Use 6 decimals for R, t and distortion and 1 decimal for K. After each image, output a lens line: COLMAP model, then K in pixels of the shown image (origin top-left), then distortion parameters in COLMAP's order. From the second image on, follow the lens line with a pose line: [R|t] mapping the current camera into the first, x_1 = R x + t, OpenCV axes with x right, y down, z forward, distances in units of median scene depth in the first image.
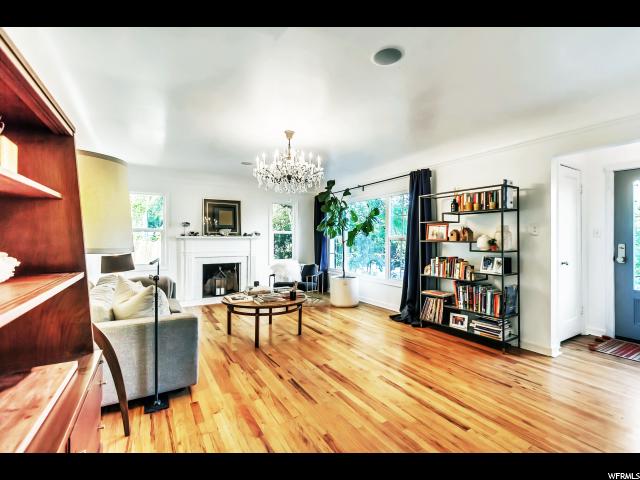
lens RADIAL K [[297.9, 0, 320.0], [0, 297.9, 240.0], [0, 0, 1]] dist [0.009315, -0.000323]
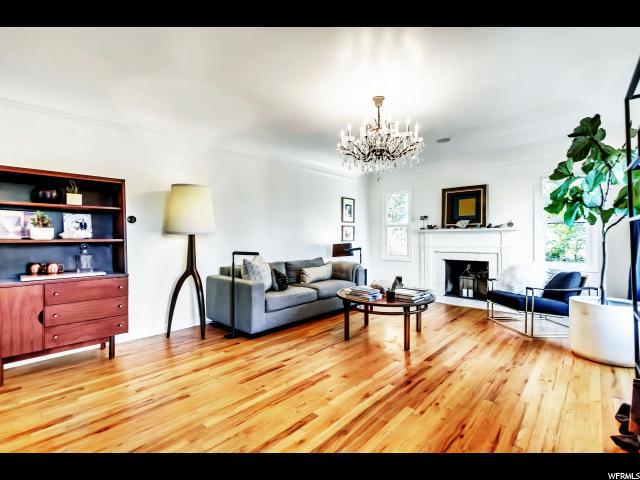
lens RADIAL K [[297.9, 0, 320.0], [0, 297.9, 240.0], [0, 0, 1]] dist [0.009315, -0.000323]
pose [[0.296126, 0.002844, -0.955145, 0.594508], [-0.004162, 0.999990, 0.001688, 0.031349], [0.955140, 0.003475, 0.296135, 0.547945]]
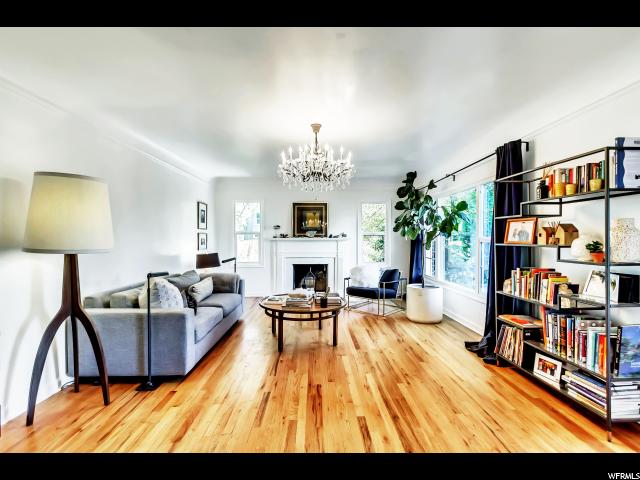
lens RADIAL K [[297.2, 0, 319.0], [0, 297.2, 243.2], [0, 0, 1]] dist [0.009795, -0.000160]
pose [[0.870063, 0.004743, -0.492918, 0.333009], [-0.000774, 0.999966, 0.008256, -0.004439], [0.492941, -0.006802, 0.870036, 0.181614]]
